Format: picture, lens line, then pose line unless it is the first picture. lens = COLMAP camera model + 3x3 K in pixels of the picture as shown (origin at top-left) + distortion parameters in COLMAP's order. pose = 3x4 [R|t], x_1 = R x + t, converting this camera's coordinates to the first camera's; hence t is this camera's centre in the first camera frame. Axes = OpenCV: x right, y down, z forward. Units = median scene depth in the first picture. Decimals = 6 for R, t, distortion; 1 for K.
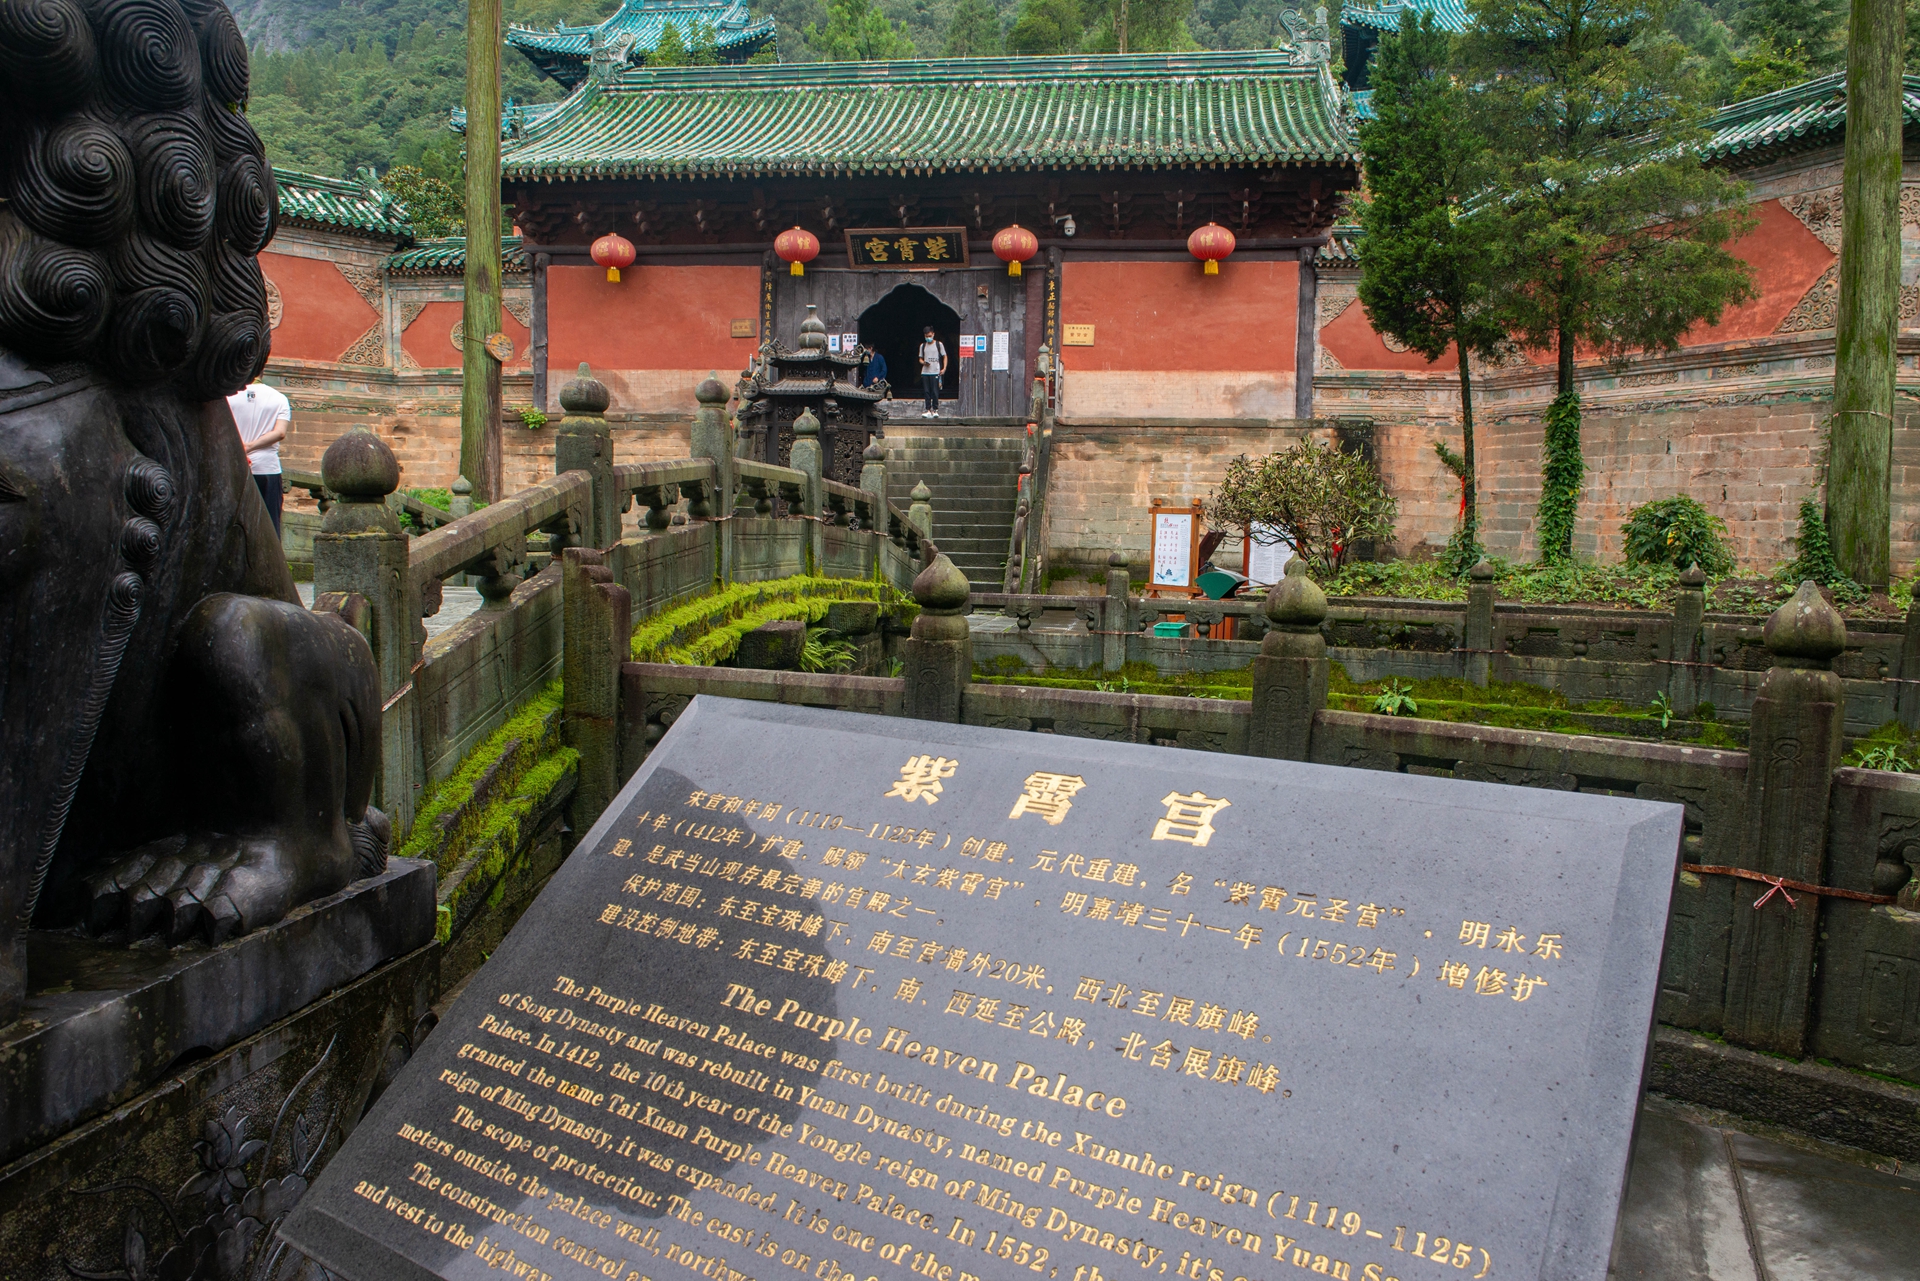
lens RADIAL K [[1339.2, 0, 960.8], [0, 1339.2, 644.6], [0, 0, 1]] dist [-0.046352, -0.001760]
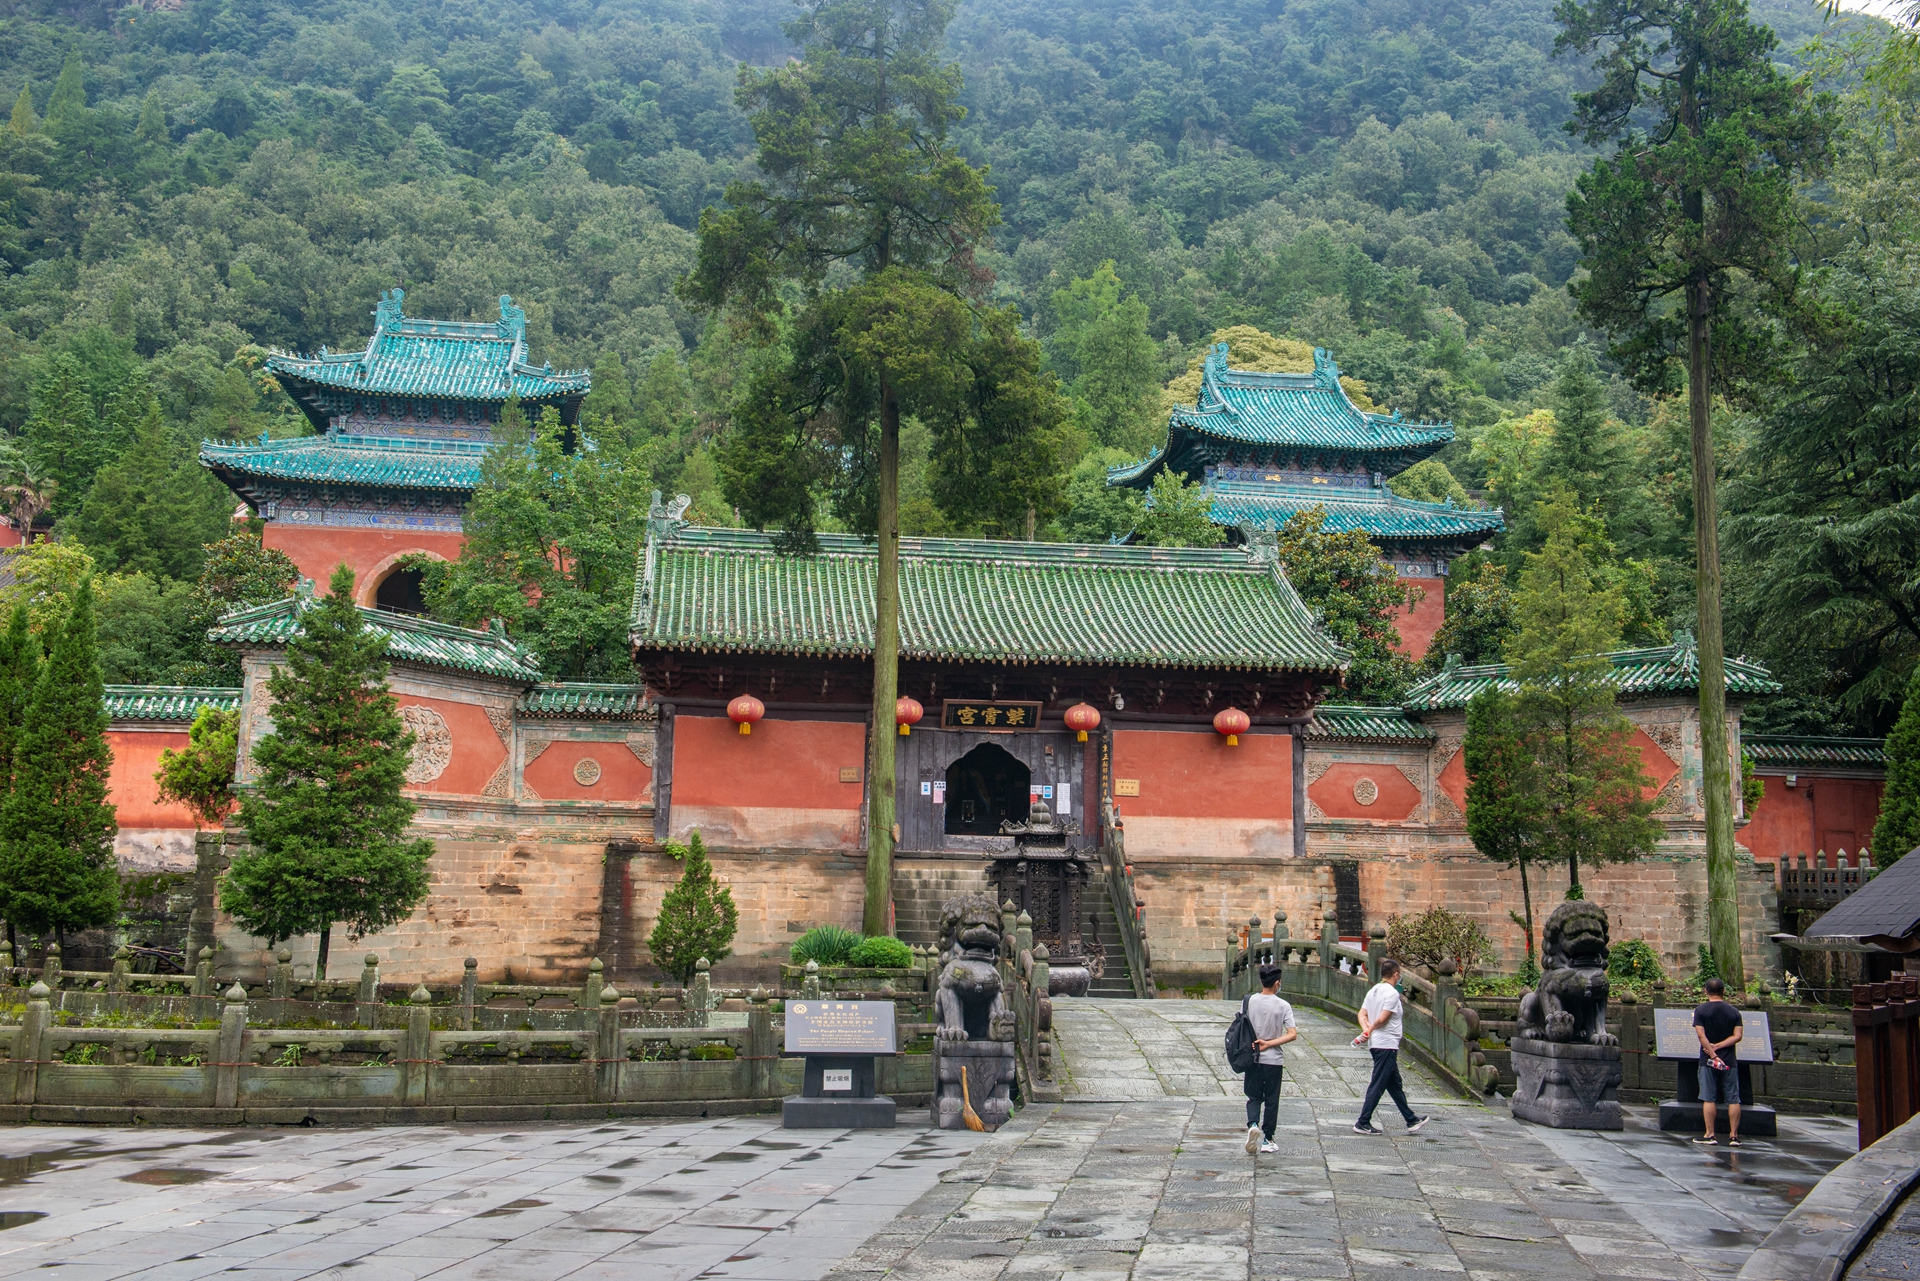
lens RADIAL K [[1964.2, 0, 959.0], [0, 1964.2, 639.0], [0, 0, 1]] dist [0.048432, 0.000000]
pose [[0.963122, 0.032946, 0.267042, -0.561782], [0.025968, 0.976460, -0.214127, 0.023046], [-0.267810, 0.213165, 0.939595, -0.722500]]
